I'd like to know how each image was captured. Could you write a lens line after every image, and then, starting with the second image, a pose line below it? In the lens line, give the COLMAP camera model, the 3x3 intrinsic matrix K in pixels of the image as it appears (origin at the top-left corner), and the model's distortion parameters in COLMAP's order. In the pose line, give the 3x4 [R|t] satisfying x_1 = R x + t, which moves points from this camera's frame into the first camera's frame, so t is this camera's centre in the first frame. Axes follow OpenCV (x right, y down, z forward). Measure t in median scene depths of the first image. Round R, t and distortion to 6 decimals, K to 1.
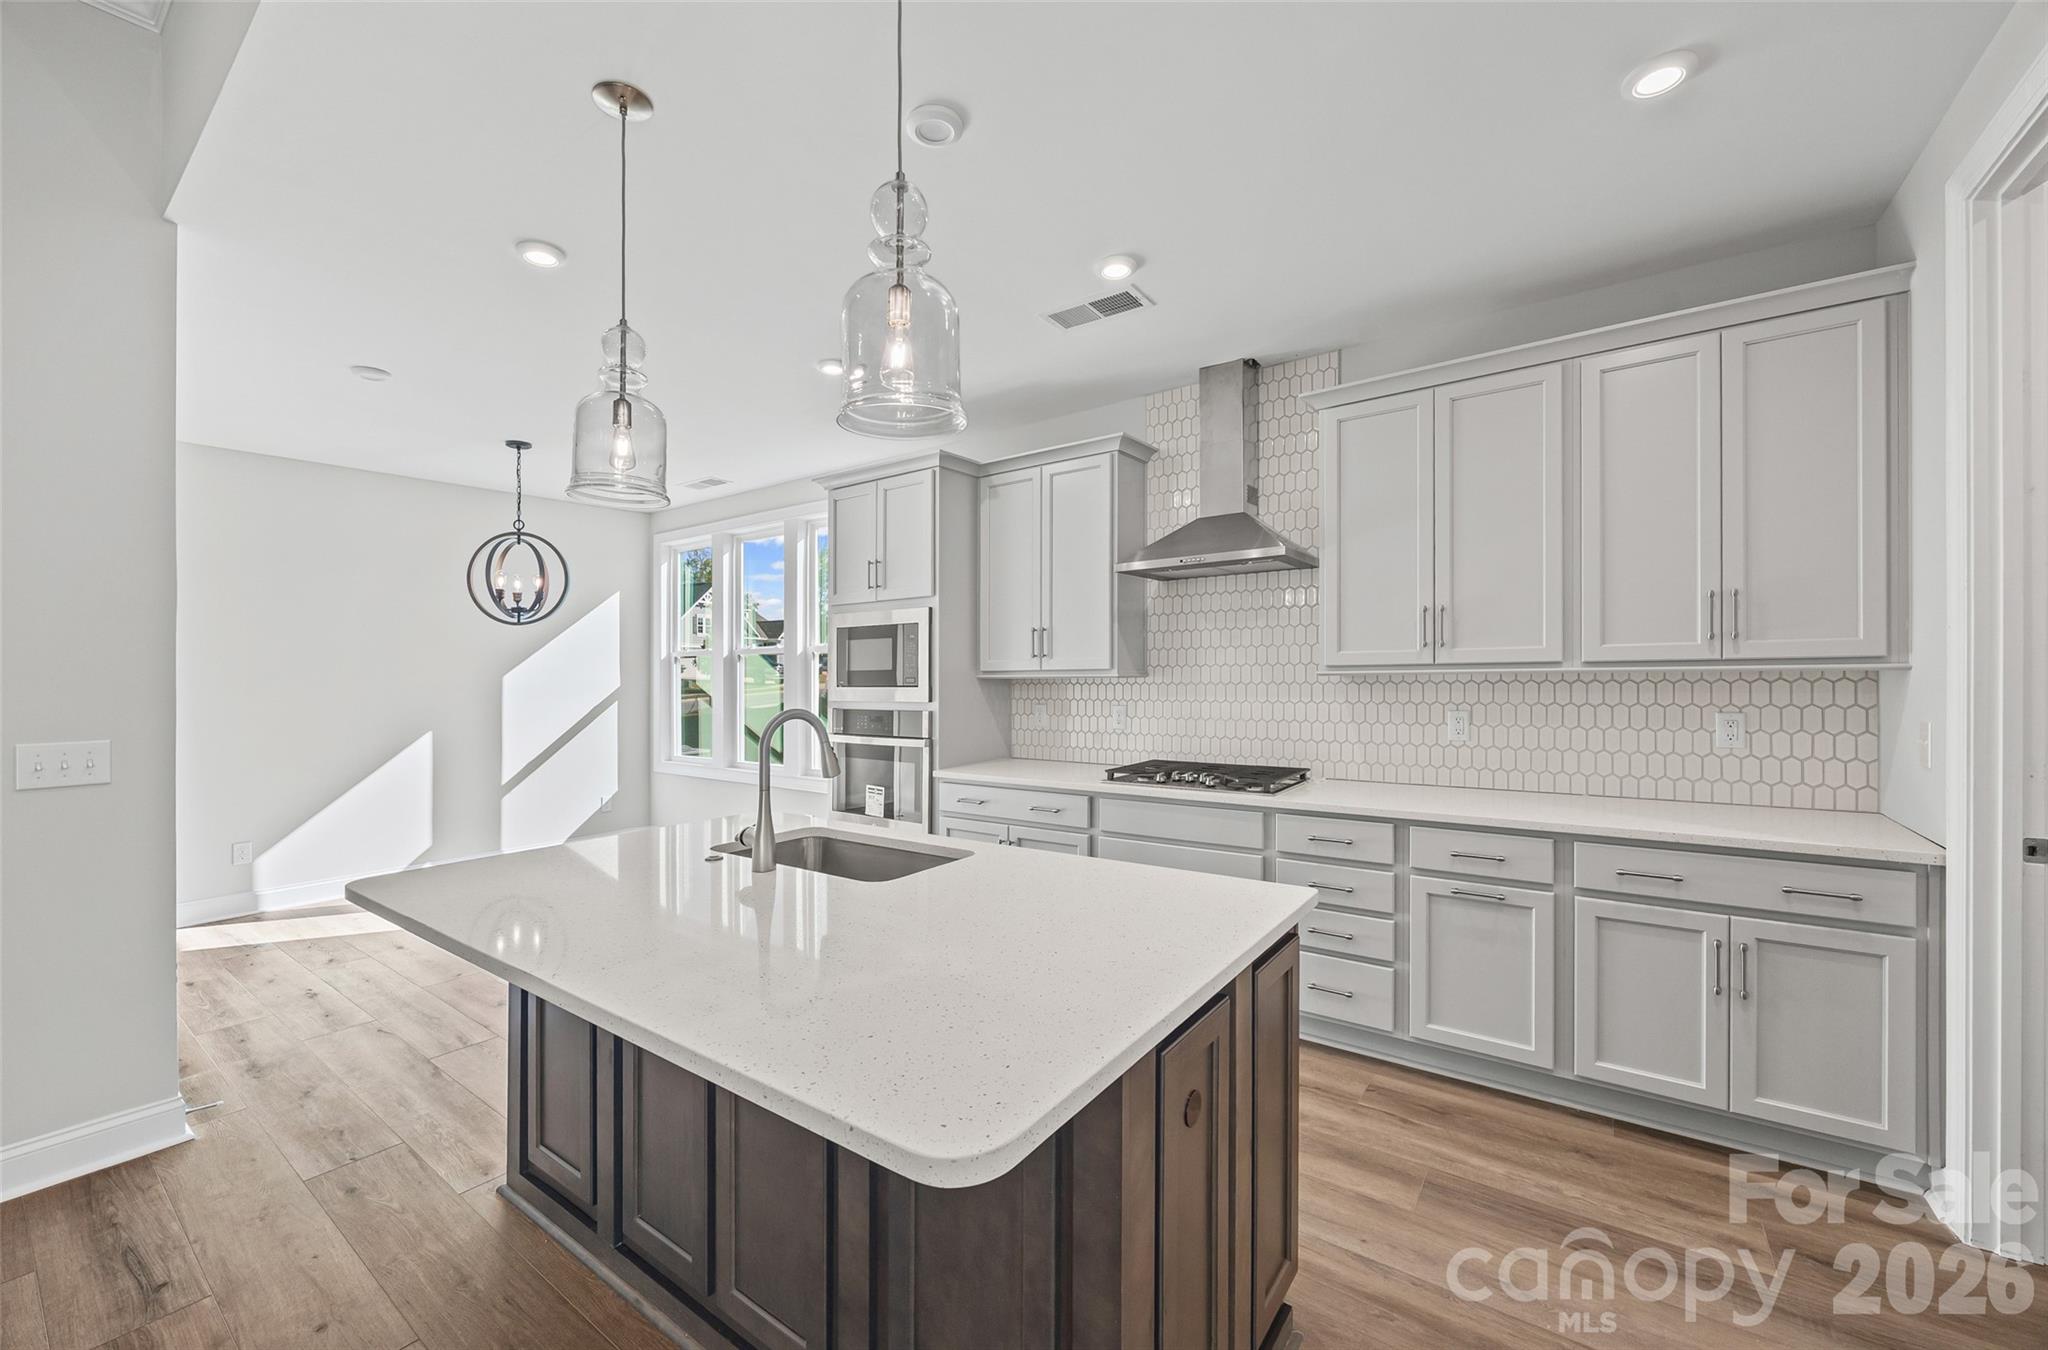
lens RADIAL K [[792.3, 0, 1024.0], [0, 792.3, 675.0], [0, 0, 1]] dist [-0.003116, -0.000048]
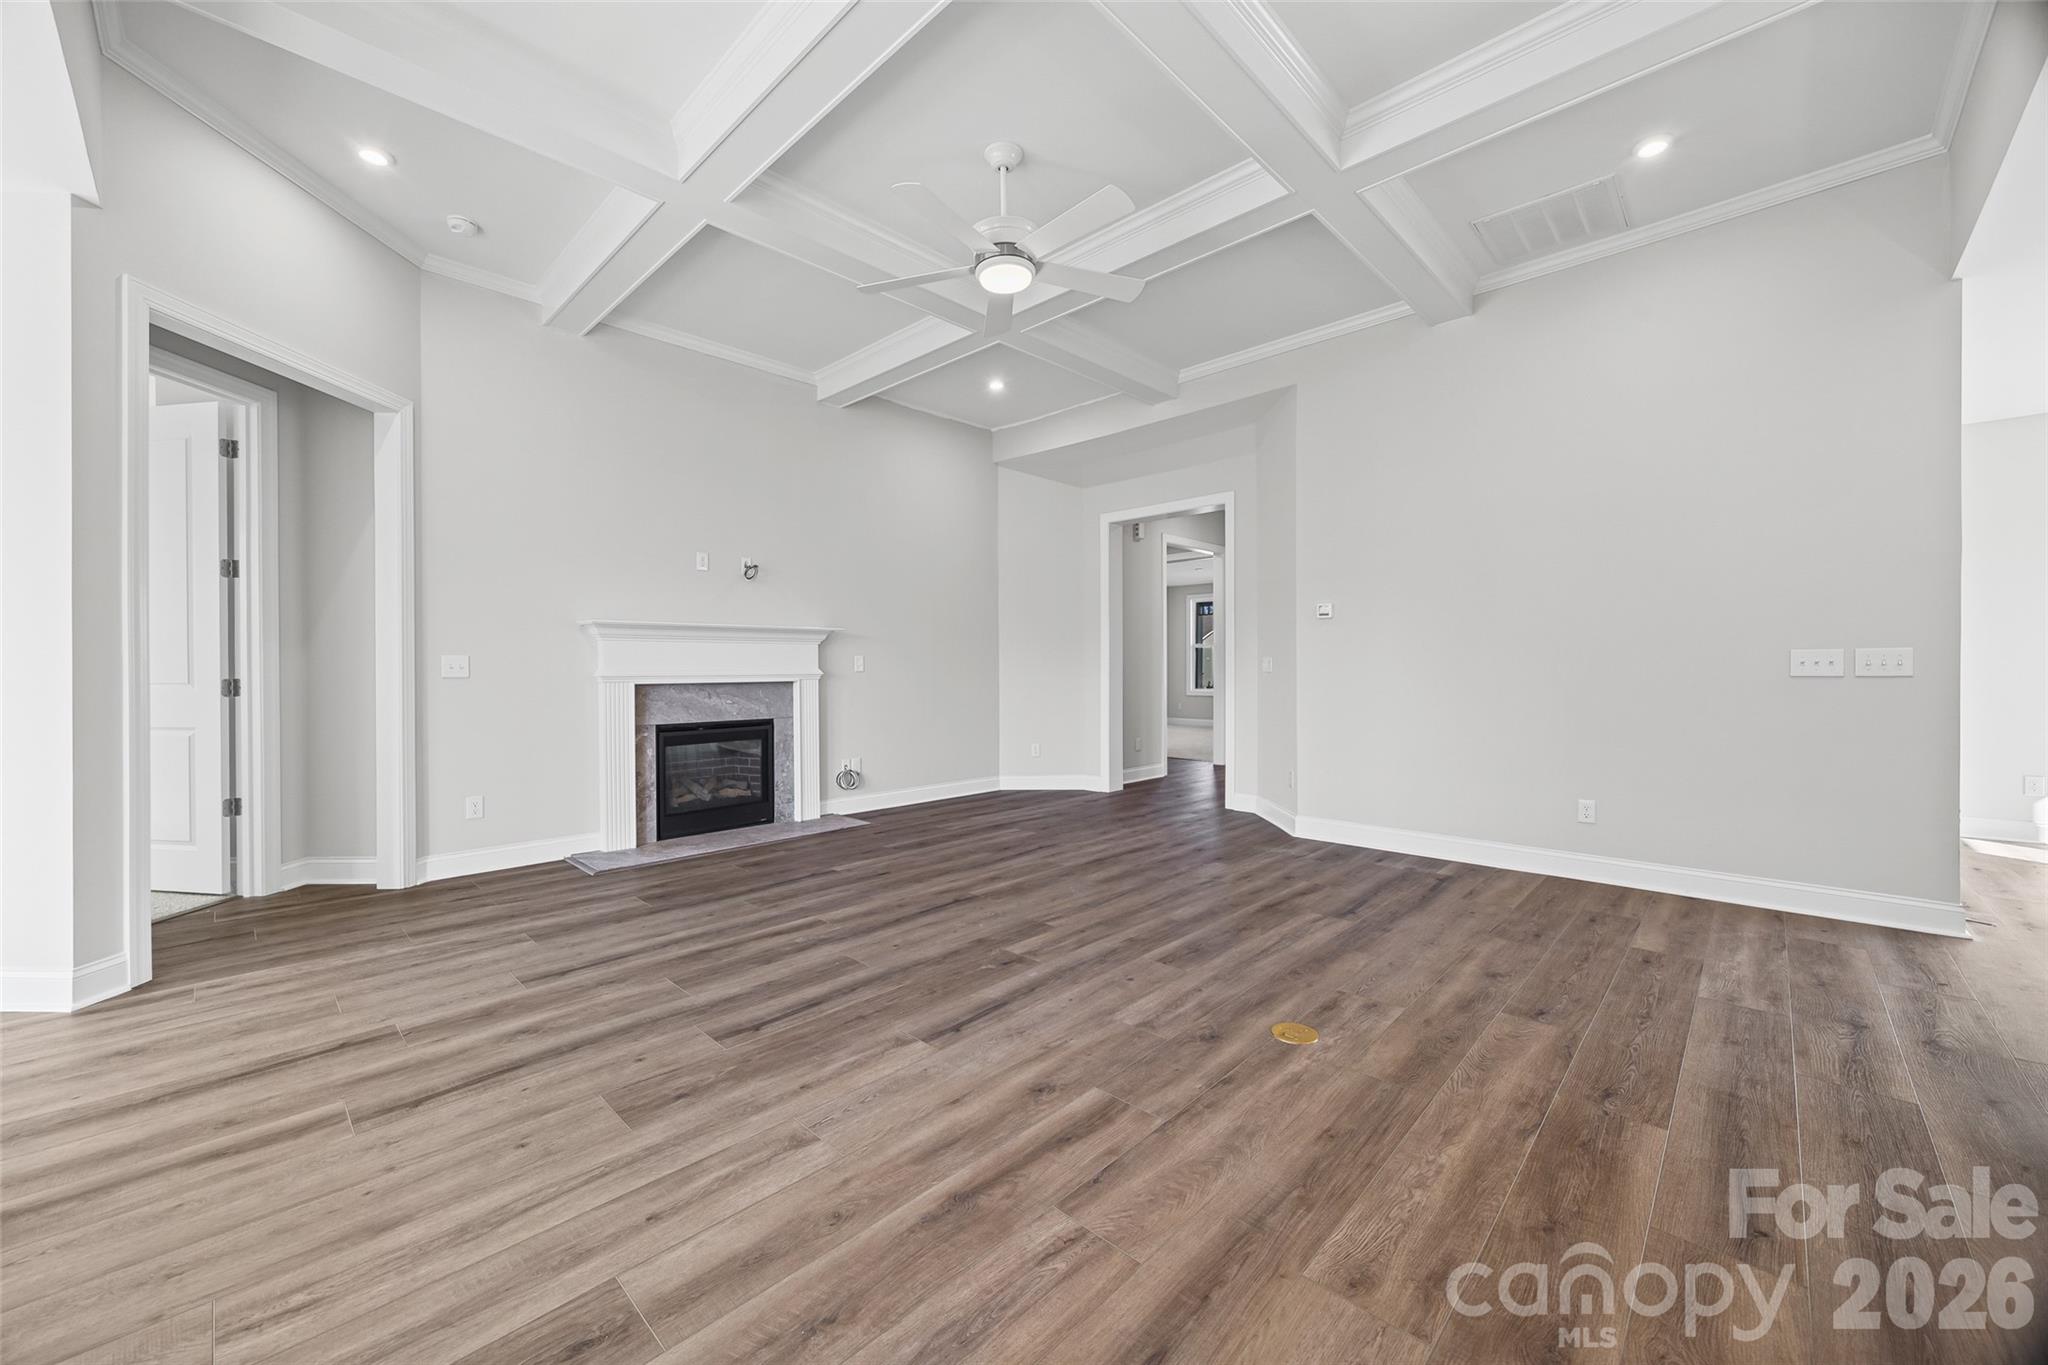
lens RADIAL K [[777.1, 0, 1016.8], [0, 777.1, 666.0], [0, 0, 1]] dist [-0.001407, 0.000017]
pose [[-0.133097, 0.006476, -0.991082, 0.308192], [0.002615, 0.999977, 0.006183, 0.060003], [0.991100, -0.001768, -0.133111, -0.286453]]
